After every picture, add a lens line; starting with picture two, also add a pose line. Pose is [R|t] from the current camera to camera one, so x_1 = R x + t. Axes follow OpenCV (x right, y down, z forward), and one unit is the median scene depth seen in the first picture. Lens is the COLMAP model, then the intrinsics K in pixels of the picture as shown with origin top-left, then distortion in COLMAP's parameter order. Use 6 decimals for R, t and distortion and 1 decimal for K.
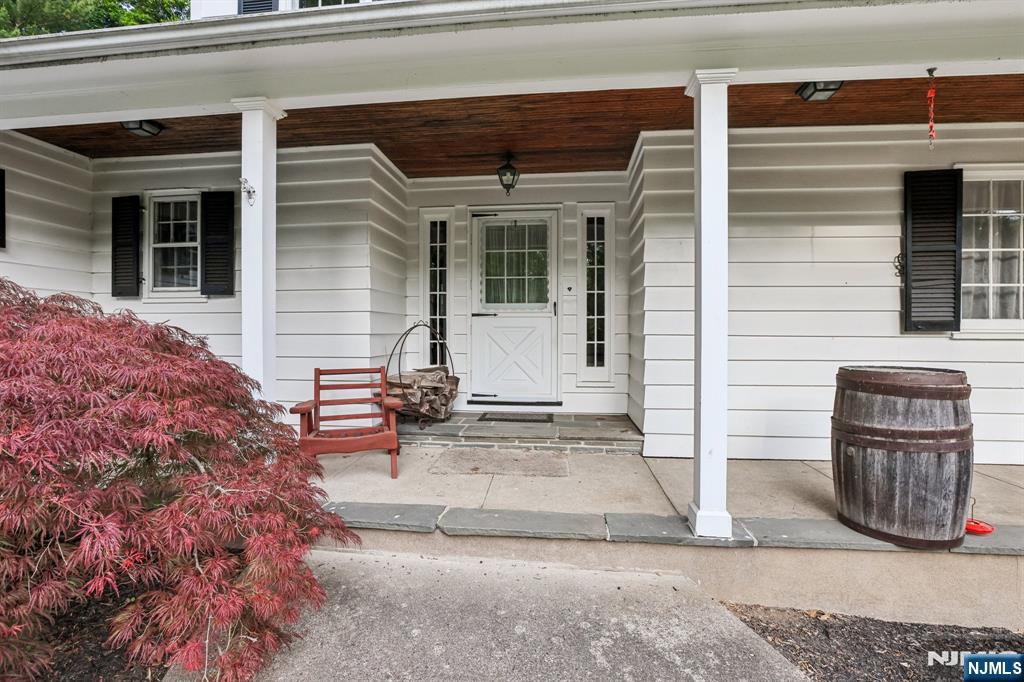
lens RADIAL K [[466.0, 0, 513.4], [0, 466.0, 332.7], [0, 0, 1]] dist [-0.037676, 0.008420]
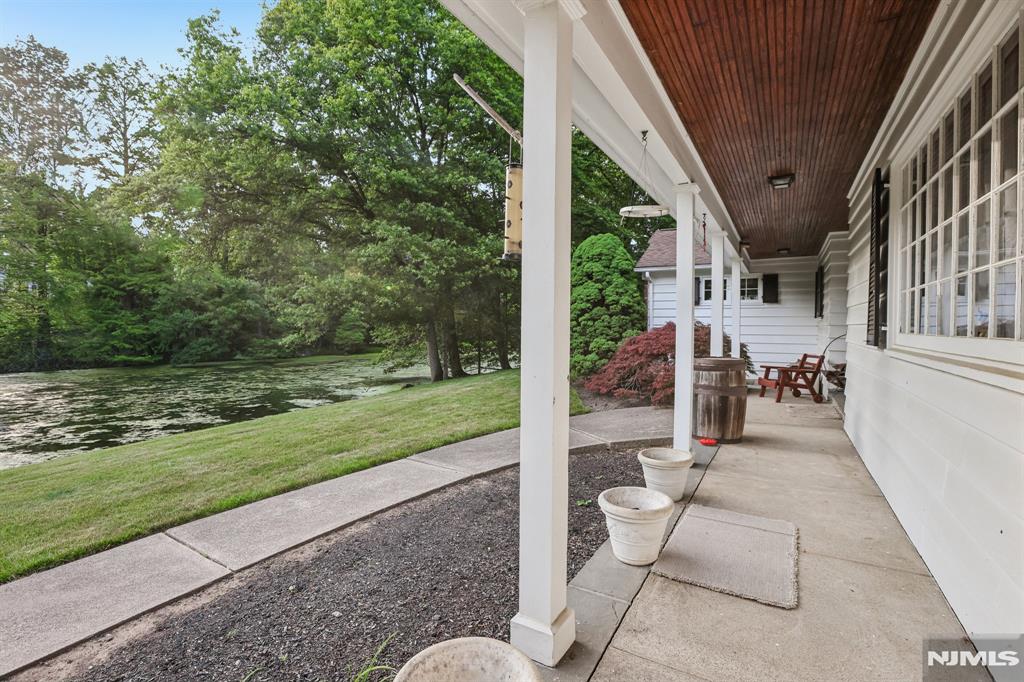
lens RADIAL K [[466.0, 0, 505.9], [0, 466.0, 339.0], [0, 0, 1]] dist [-0.037676, 0.008420]
pose [[-0.424567, 0.021693, -0.905137, 1.653081], [-0.011604, 0.999500, 0.029397, -0.025532], [0.905322, 0.022984, -0.424103, 0.554448]]
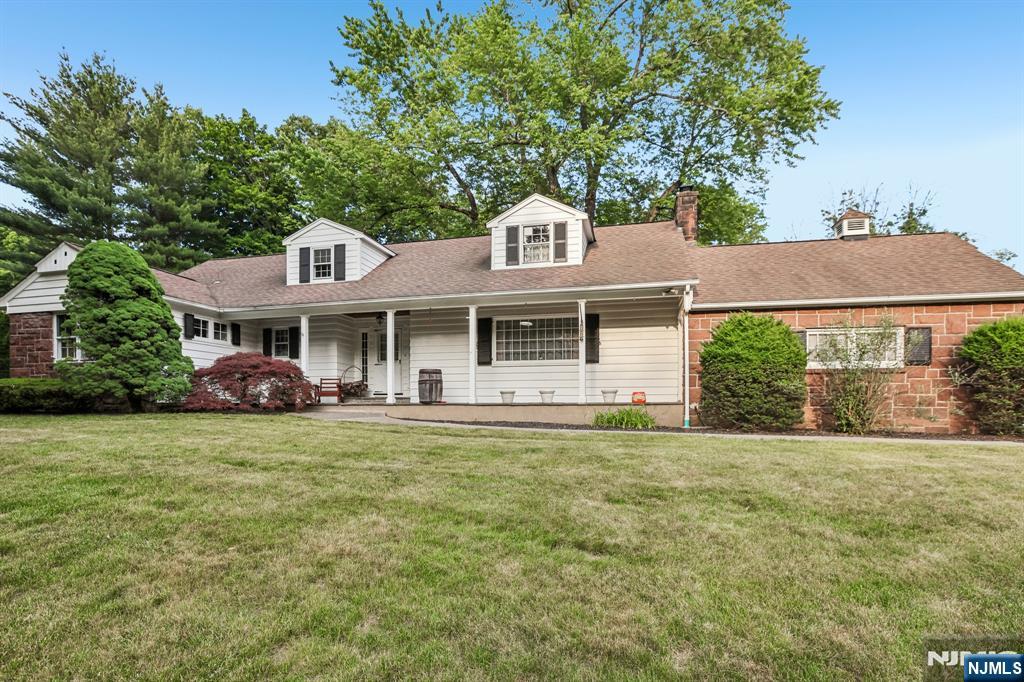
lens RADIAL K [[504.4, 0, 505.8], [0, 504.4, 409.1], [0, 0, 1]] dist [-0.014550, 0.000445]
pose [[0.990093, -0.001242, -0.140407, 1.272392], [0.000656, 0.999991, -0.004215, 0.277051], [0.140411, 0.004081, 0.990085, -2.194280]]
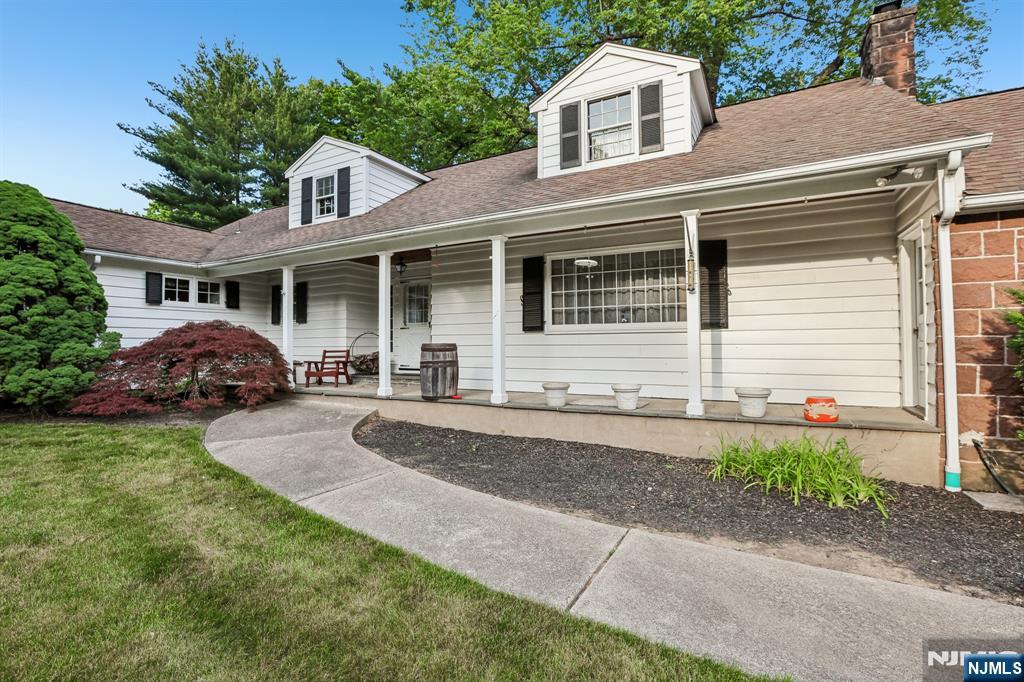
lens RADIAL K [[466.0, 0, 517.6], [0, 466.0, 335.5], [0, 0, 1]] dist [-0.037676, 0.008420]
pose [[0.928153, -0.016091, -0.371850, 1.321660], [0.006742, 0.999628, -0.026428, 0.060945], [0.372137, 0.022022, 0.927917, -0.872575]]
